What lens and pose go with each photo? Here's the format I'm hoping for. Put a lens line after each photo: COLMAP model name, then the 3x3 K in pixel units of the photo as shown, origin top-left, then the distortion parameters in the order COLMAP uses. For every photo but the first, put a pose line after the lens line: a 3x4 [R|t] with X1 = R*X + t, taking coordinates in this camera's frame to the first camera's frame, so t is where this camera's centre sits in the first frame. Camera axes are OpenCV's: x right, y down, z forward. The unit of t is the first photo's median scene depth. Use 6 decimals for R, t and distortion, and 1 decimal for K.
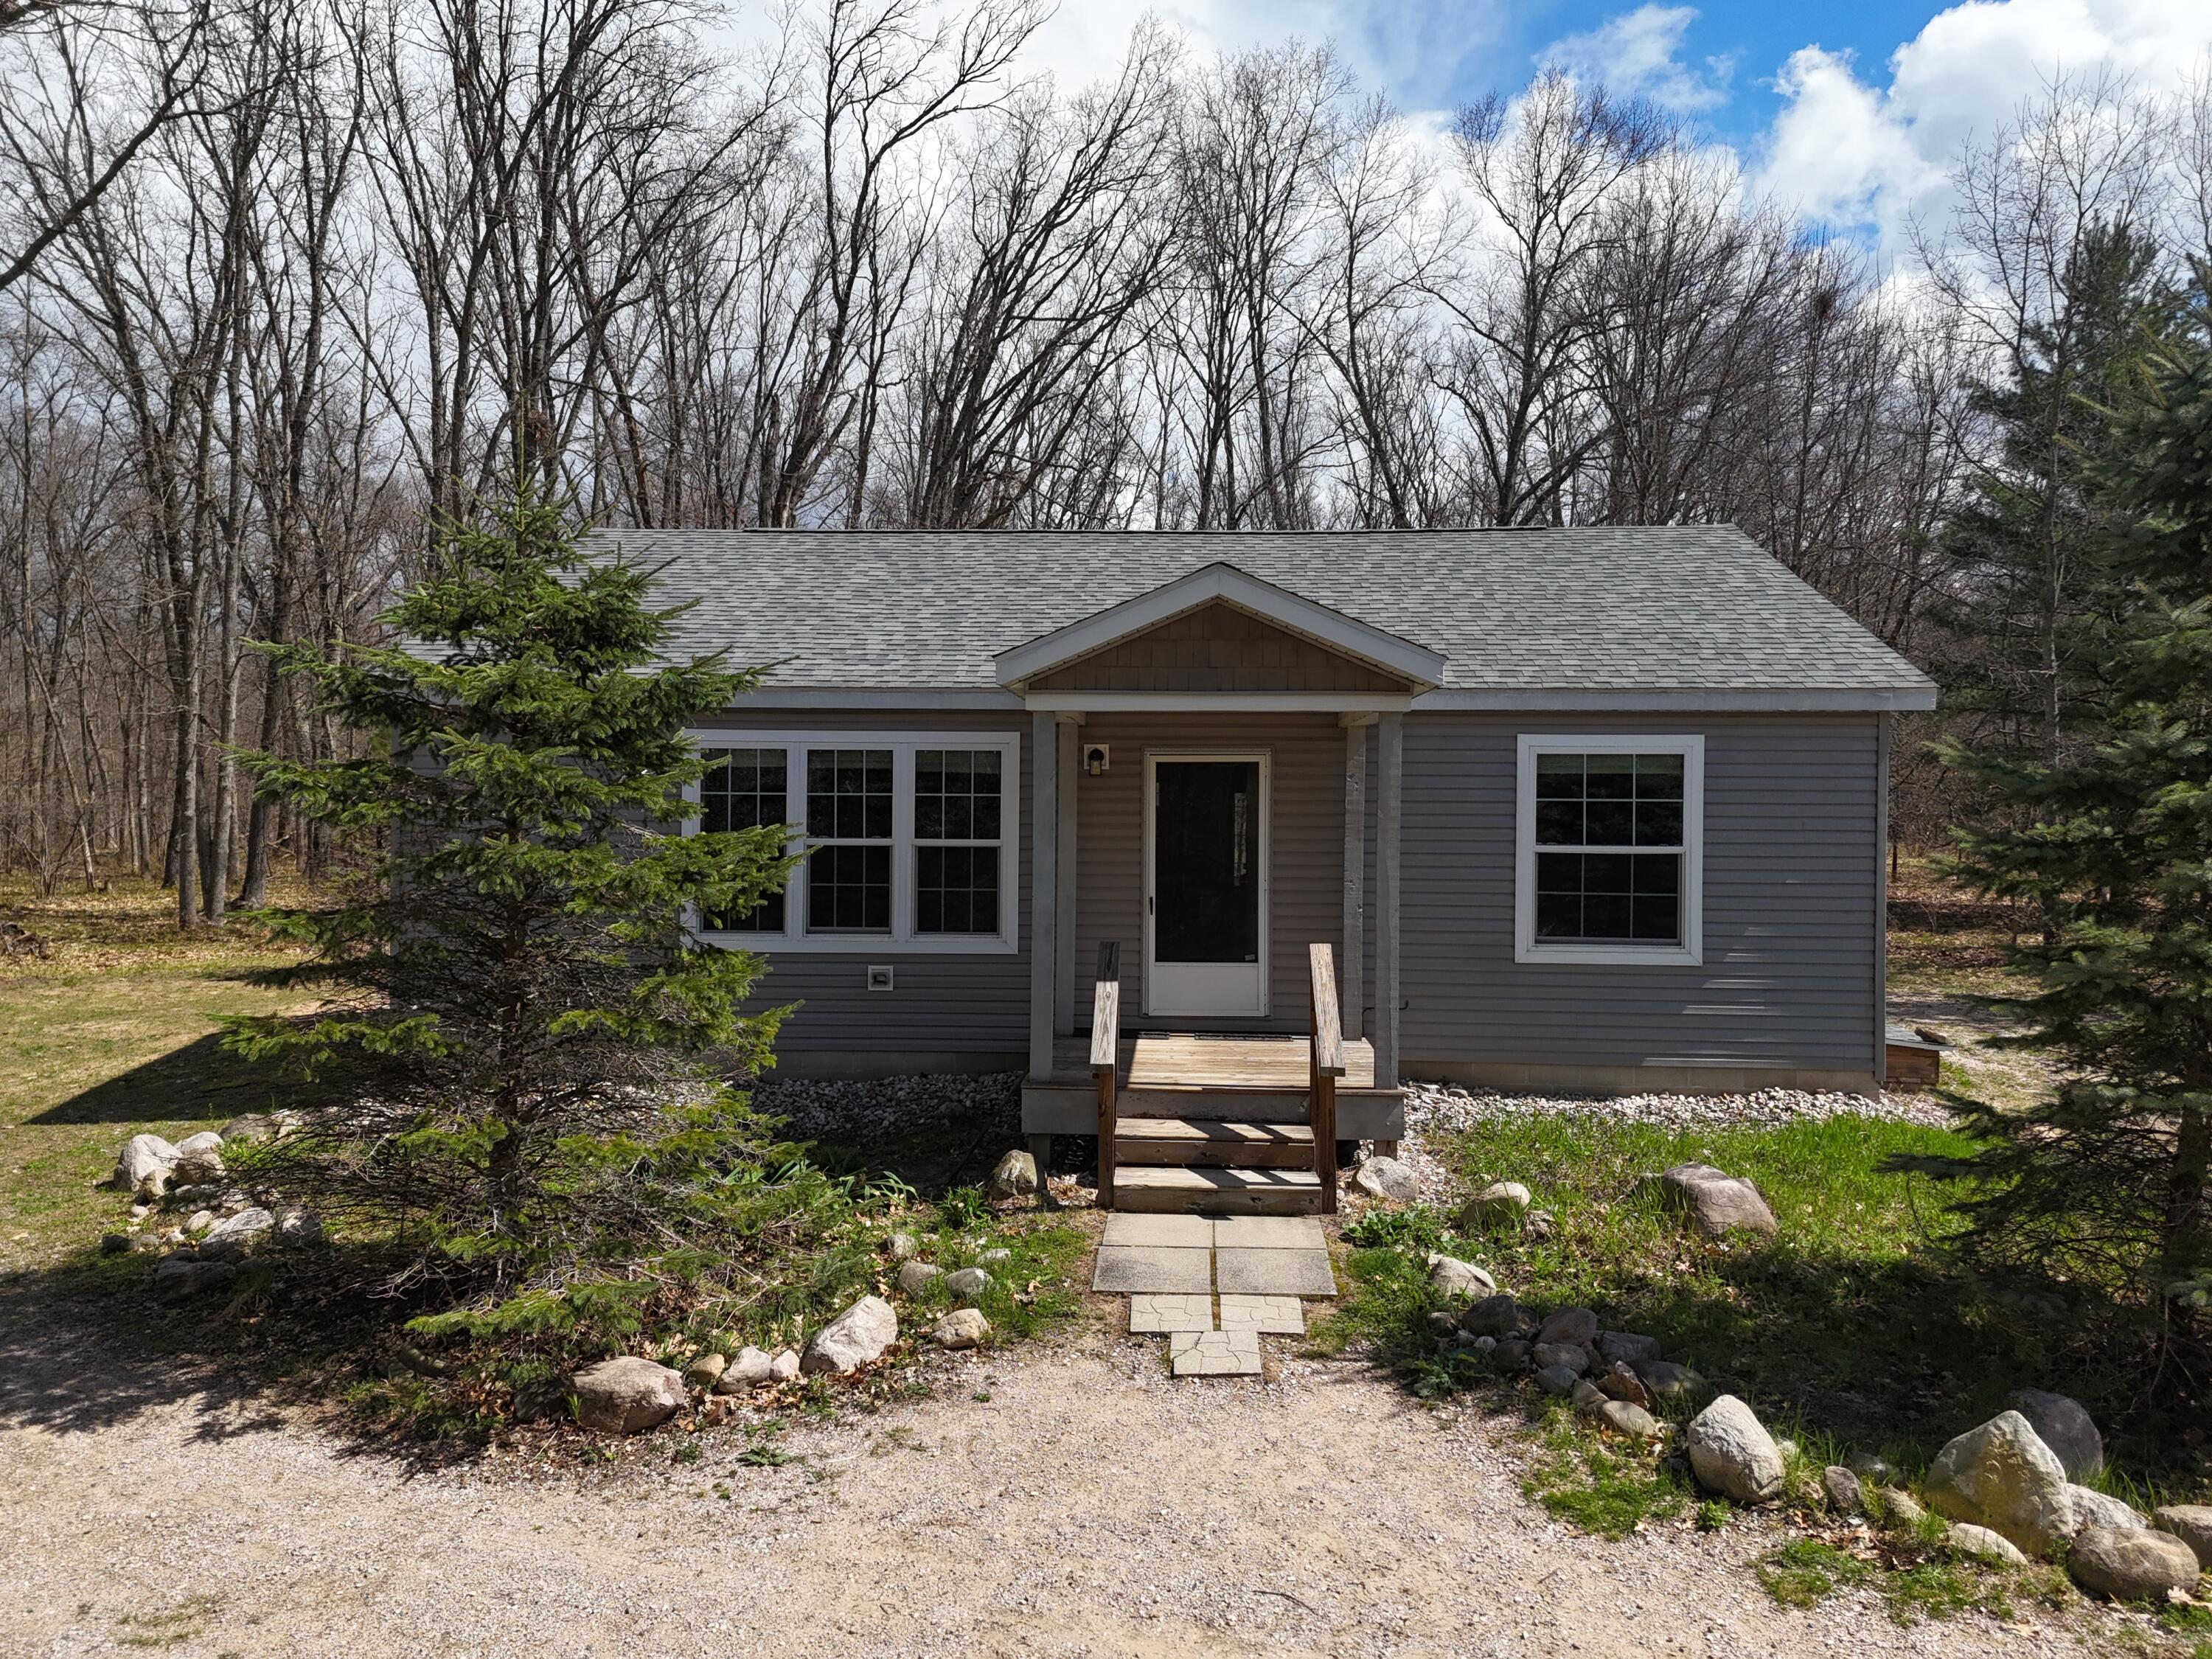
lens RADIAL K [[1769.2, 0, 1104.3], [0, 1769.2, 827.6], [0, 0, 1]] dist [0.011489, 0.002695]
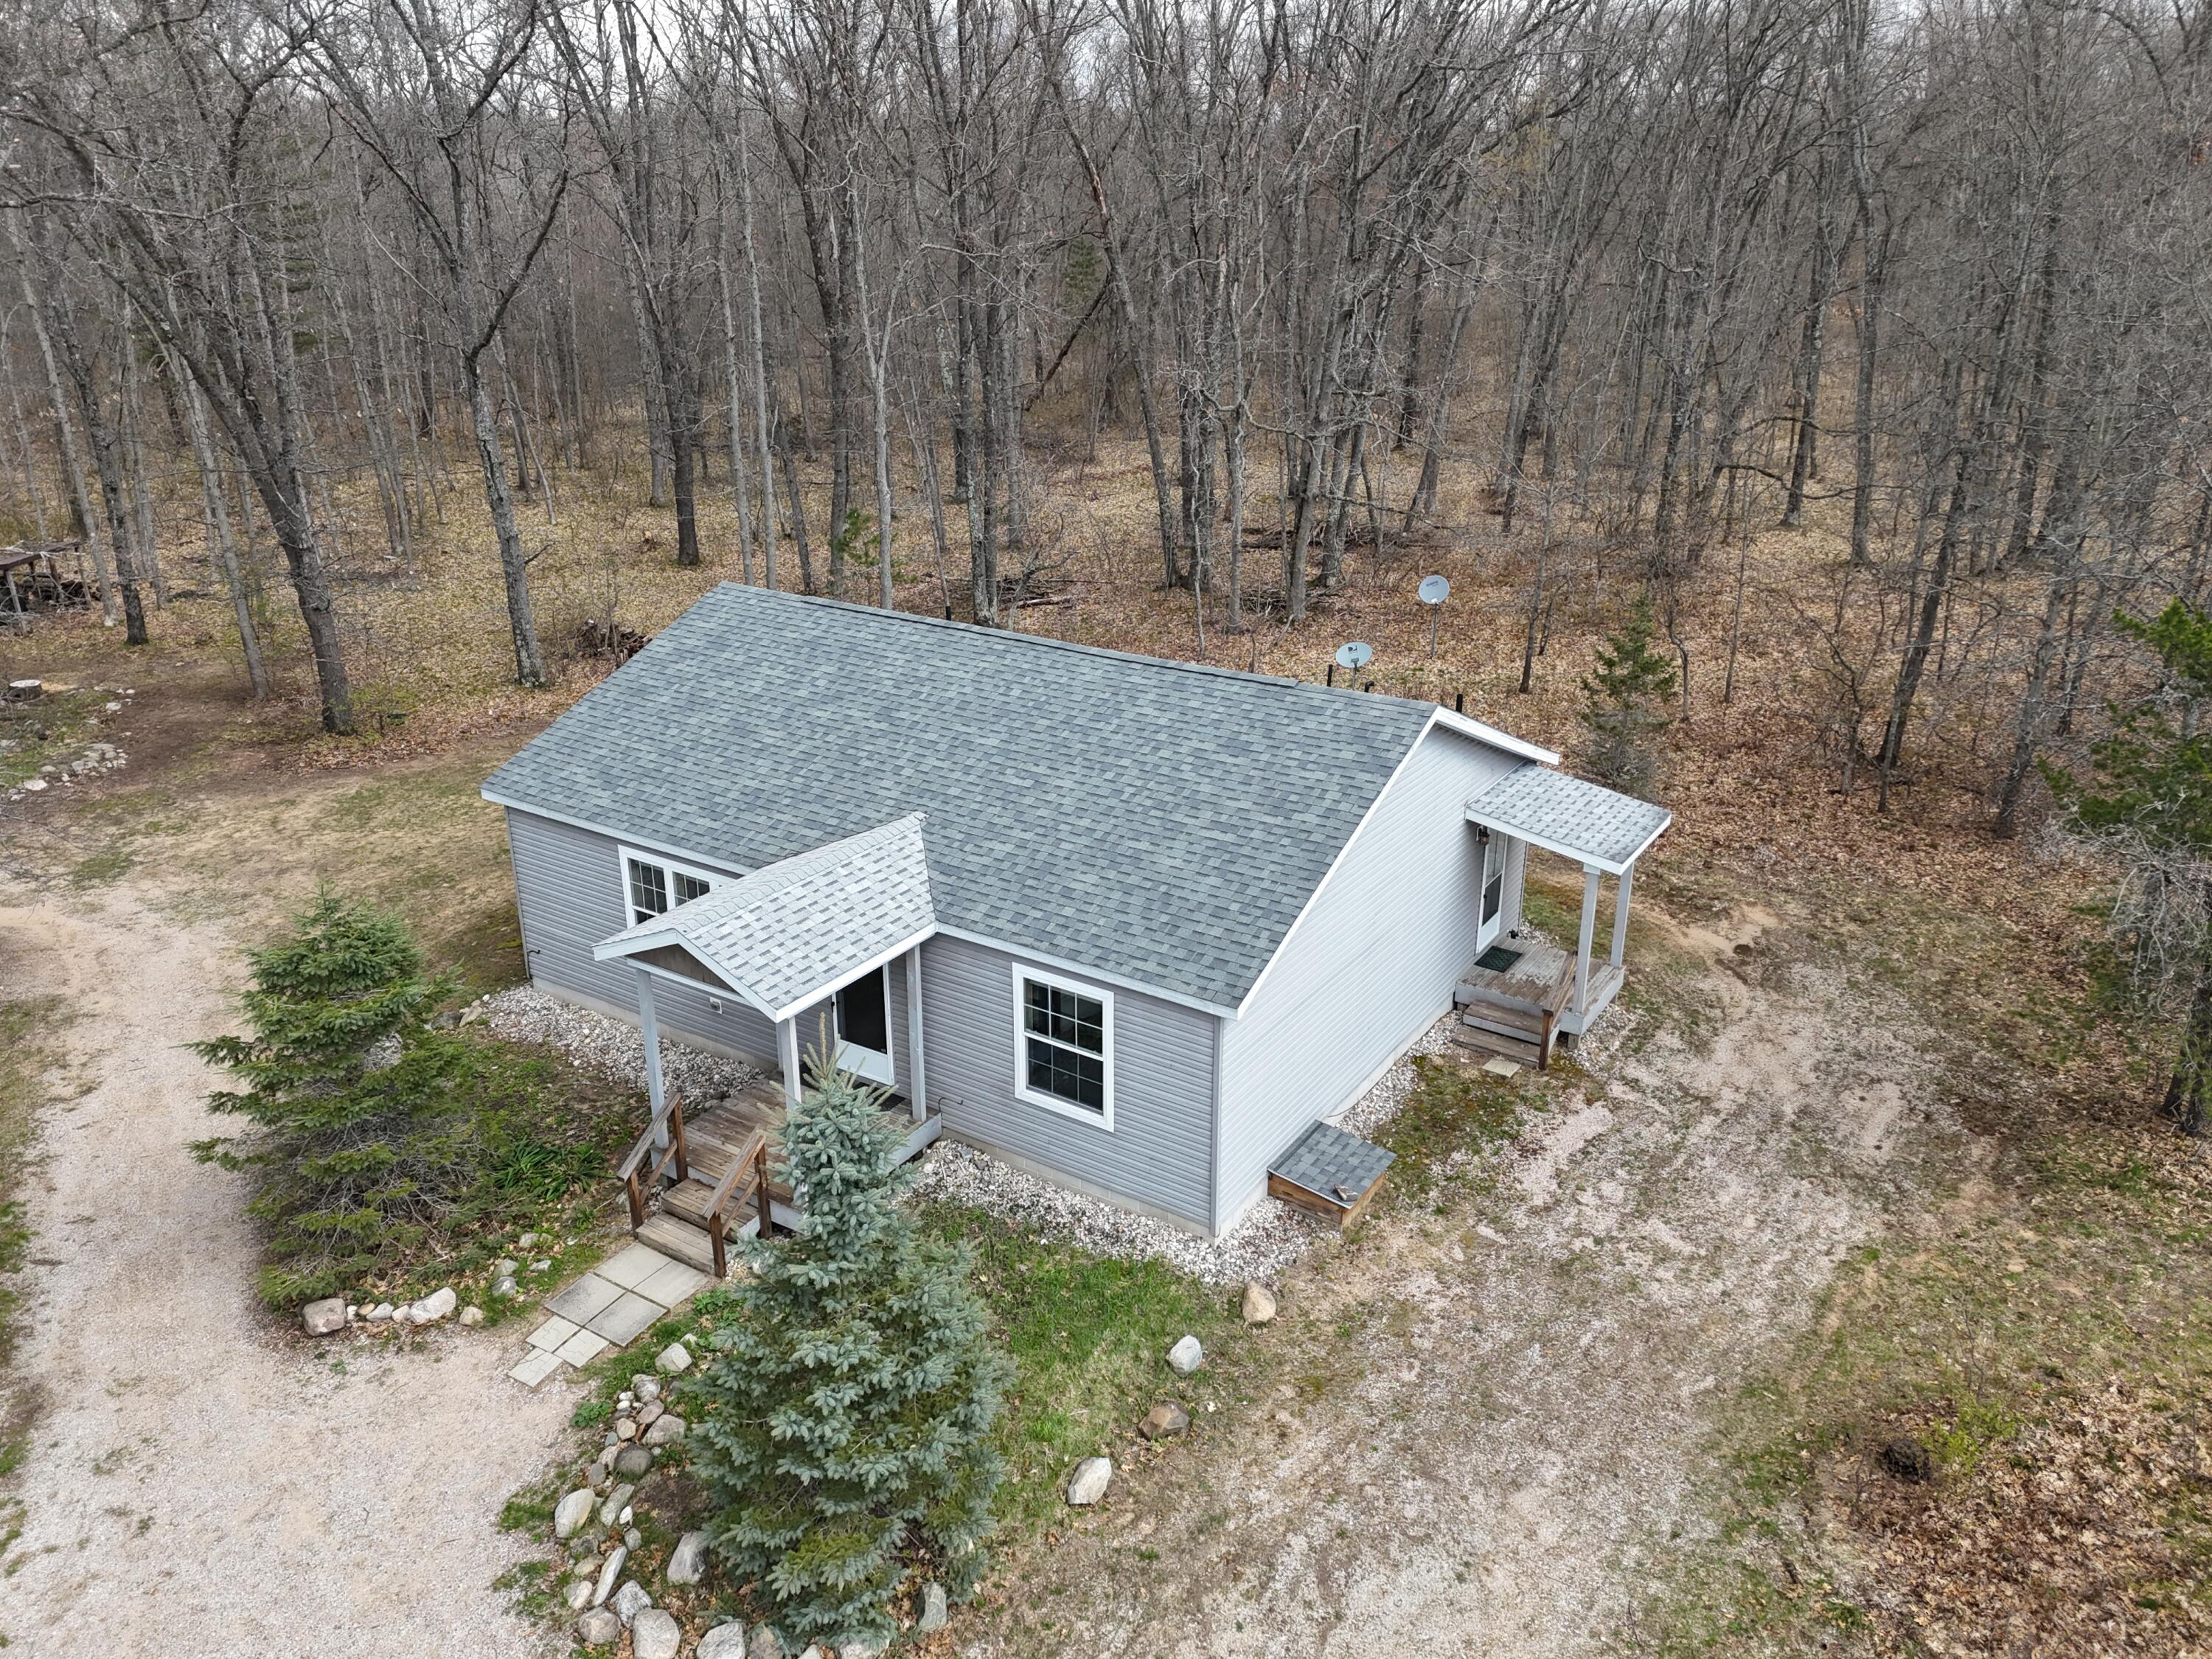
lens RADIAL K [[1769.2, 0, 1108.9], [0, 1769.2, 829.9], [0, 0, 1]] dist [0.011489, 0.002695]
pose [[0.858440, 0.177405, -0.481257, 1.009534], [0.002880, 0.936598, 0.350393, -0.685452], [0.512906, -0.302177, 0.803503, -0.128799]]
